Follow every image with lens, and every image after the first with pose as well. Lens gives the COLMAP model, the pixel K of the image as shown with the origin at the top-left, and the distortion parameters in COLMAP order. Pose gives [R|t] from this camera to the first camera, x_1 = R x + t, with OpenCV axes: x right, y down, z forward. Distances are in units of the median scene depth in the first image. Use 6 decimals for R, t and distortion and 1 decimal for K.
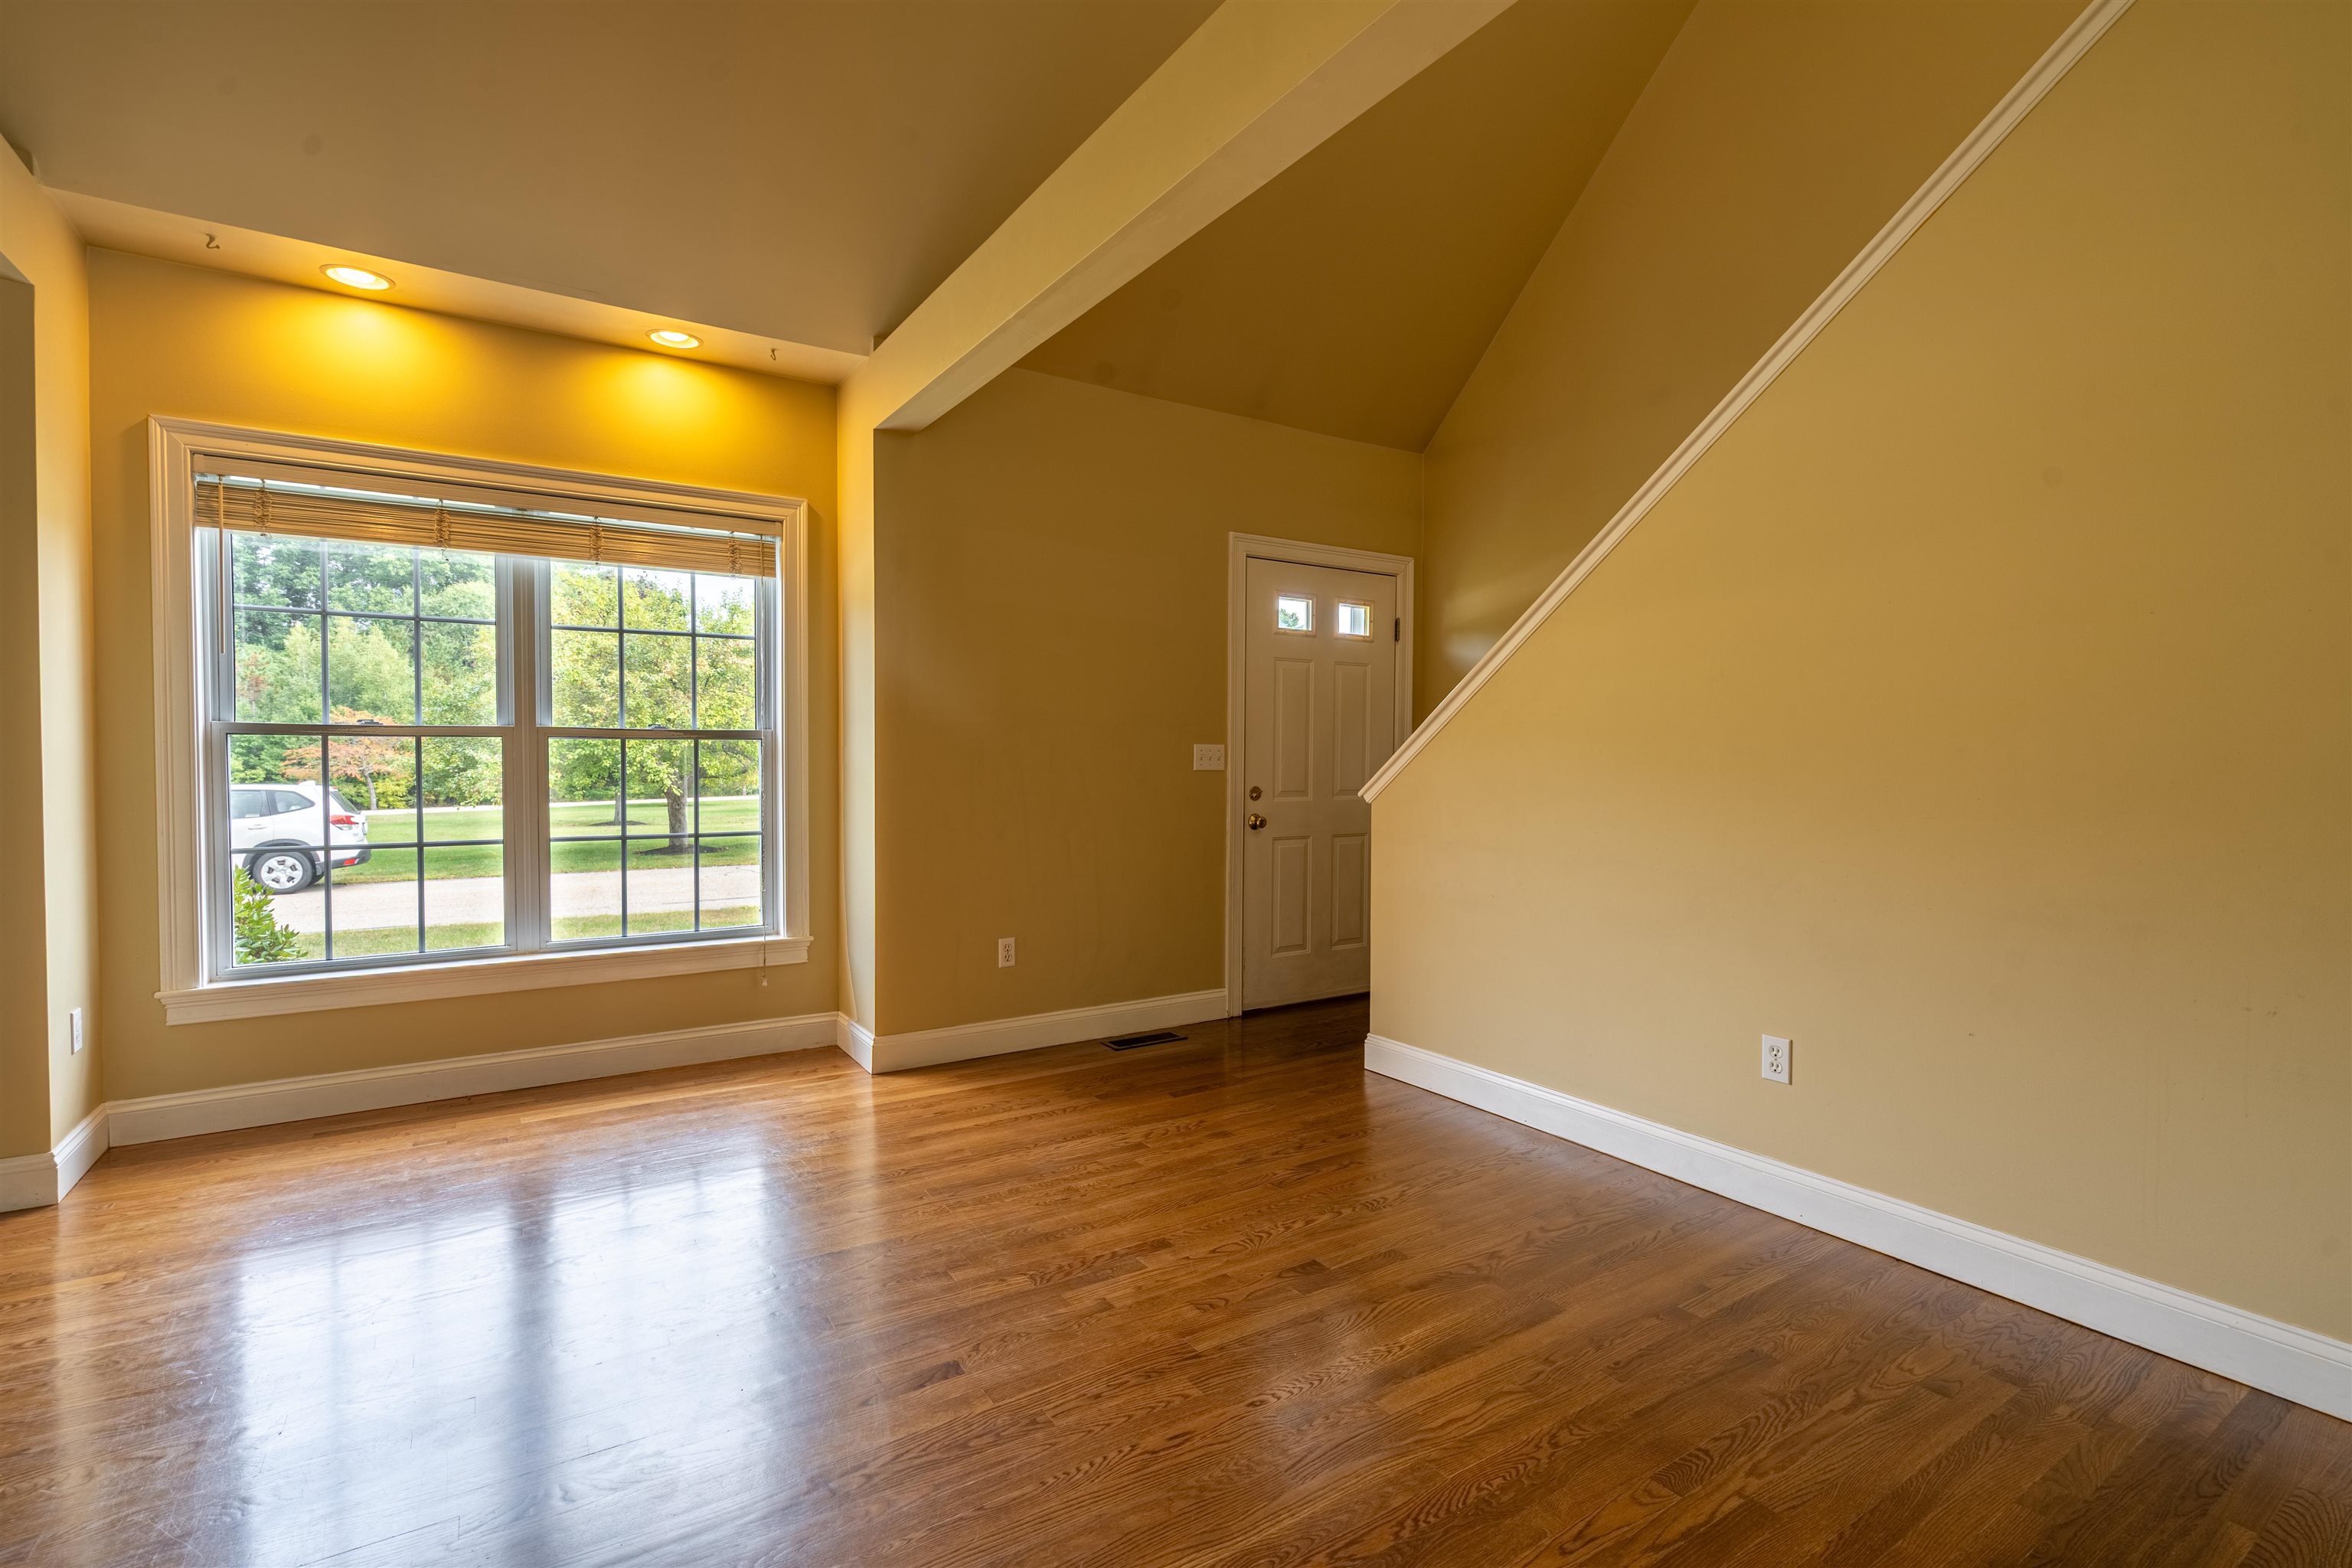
lens RADIAL K [[1073.9, 0, 1163.8], [0, 1073.9, 793.7], [0, 0, 1]] dist [-0.002339, -0.001106]
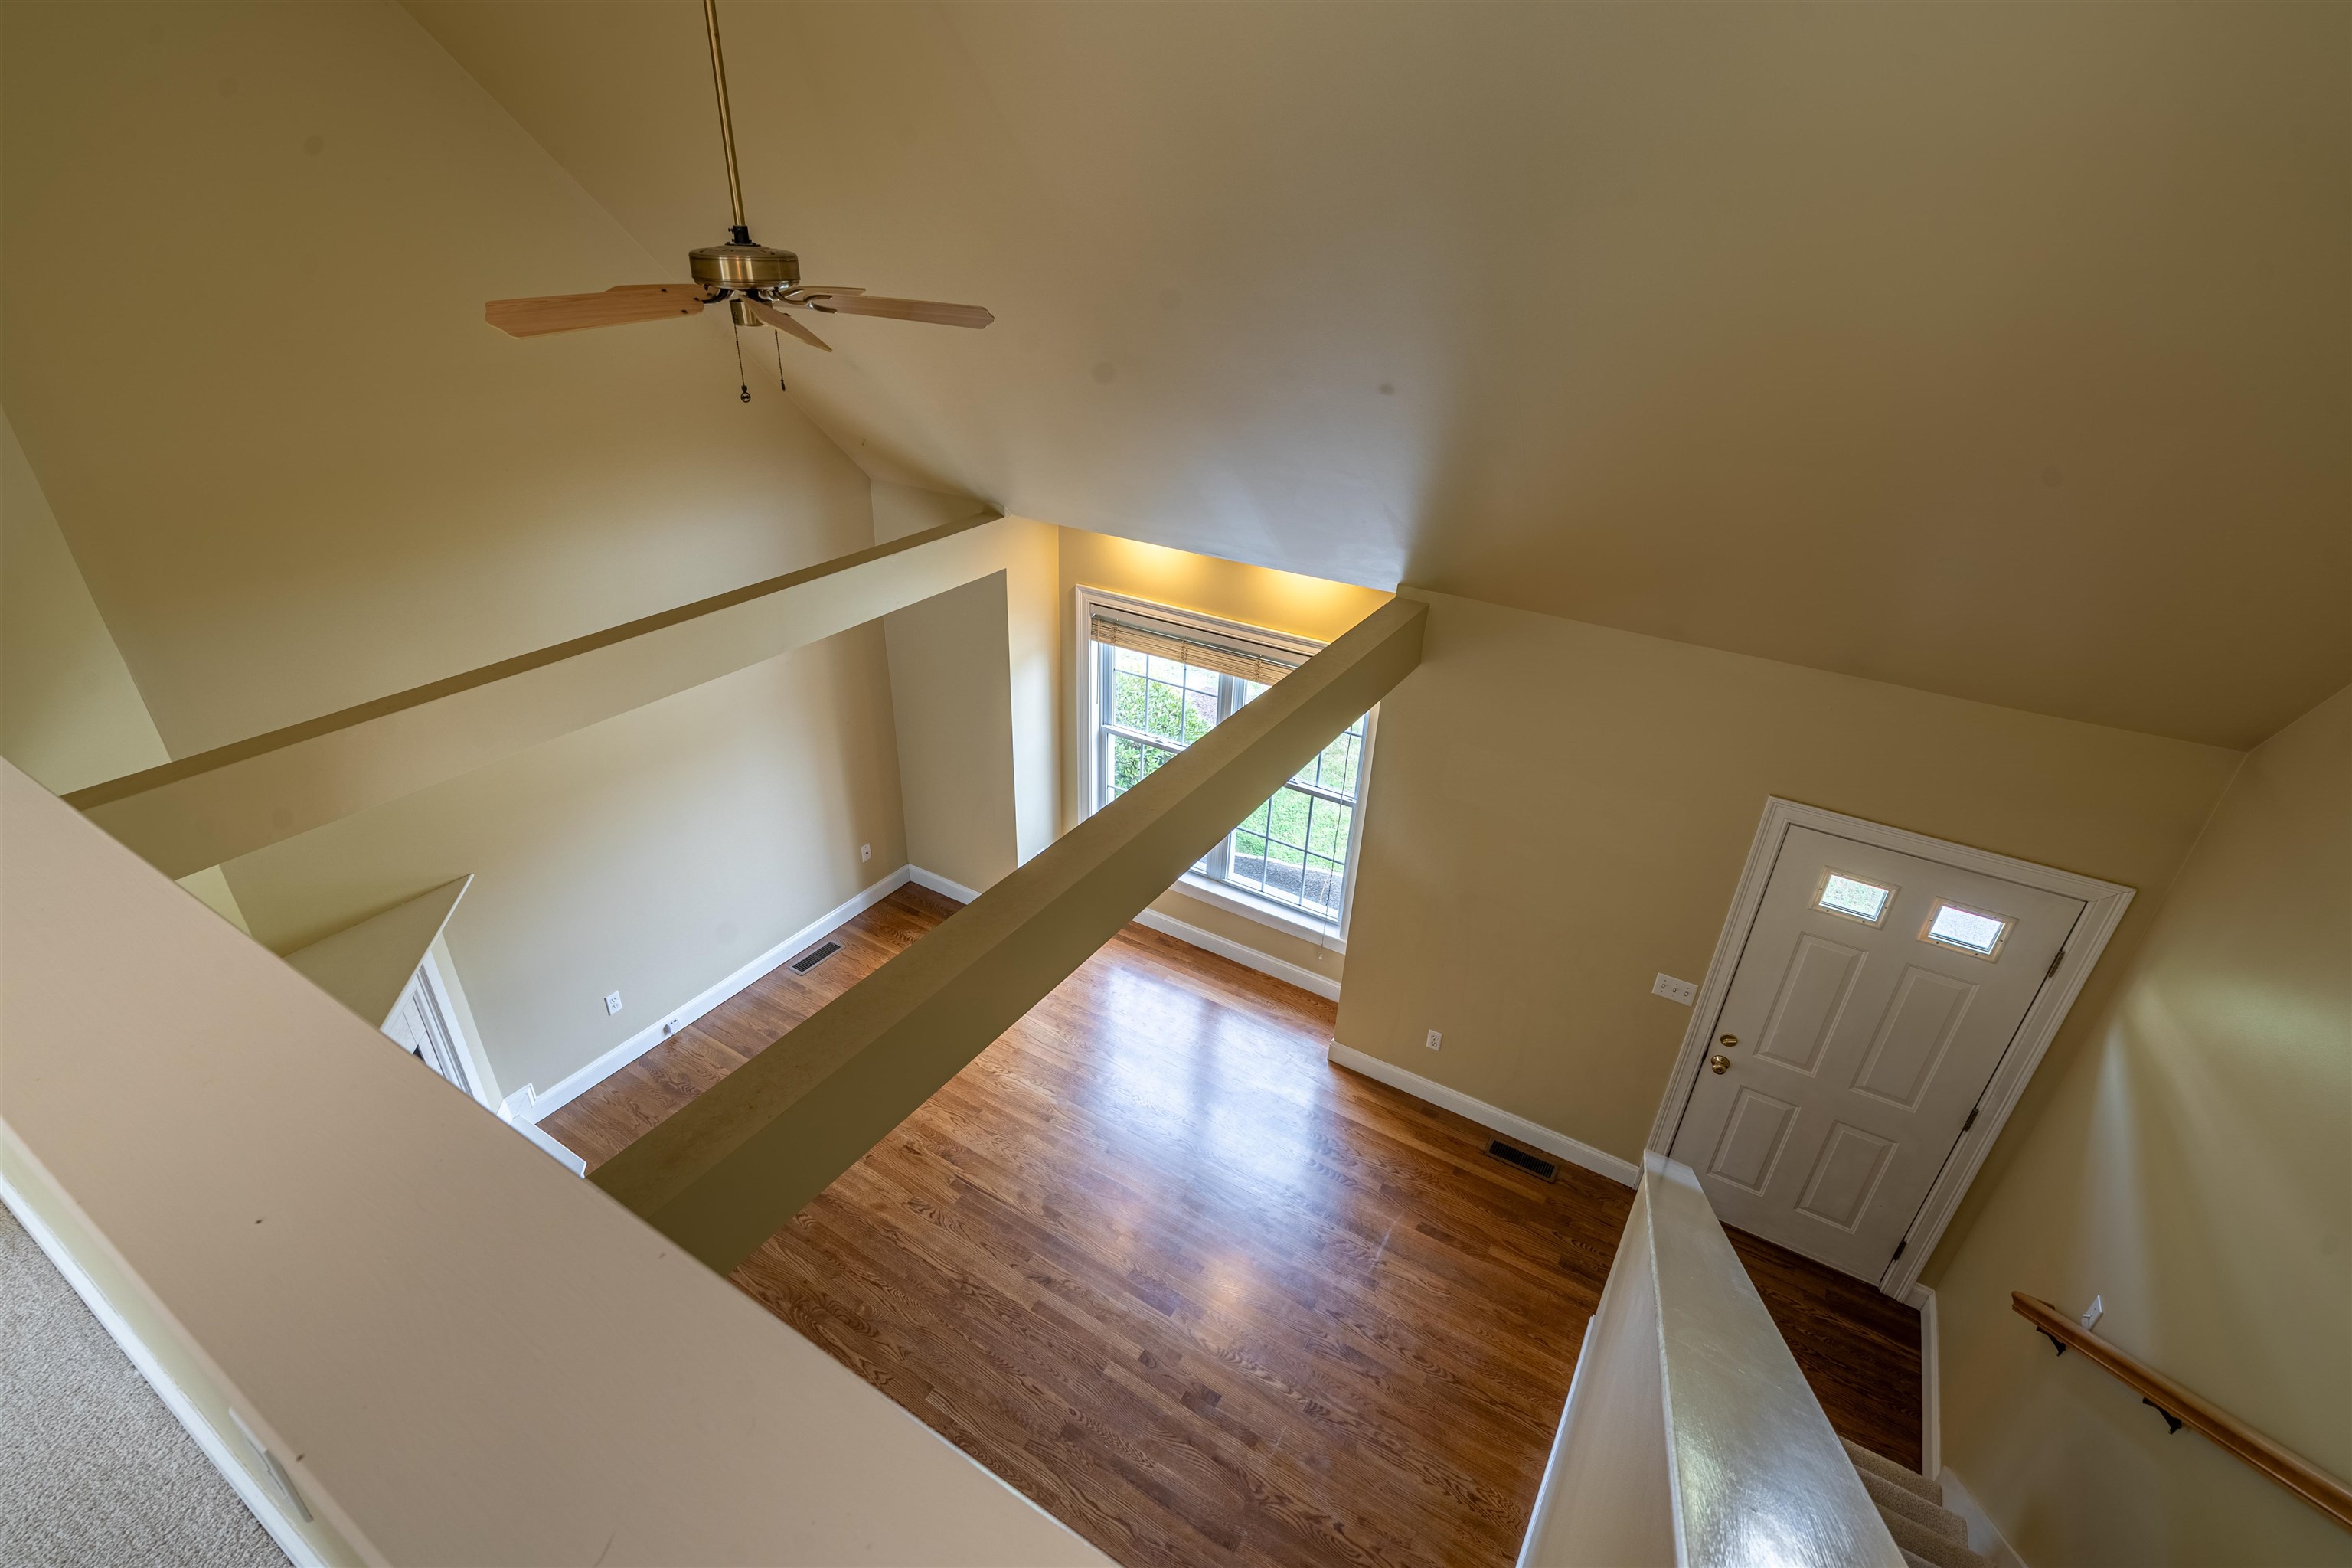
lens RADIAL K [[1073.9, 0, 1167.6], [0, 1073.9, 783.7], [0, 0, 1]] dist [-0.002339, -0.001106]
pose [[0.432200, 0.440478, -0.786881, 0.758622], [-0.059921, 0.884688, 0.462317, -0.894516], [0.899785, -0.152663, 0.408756, 0.292744]]
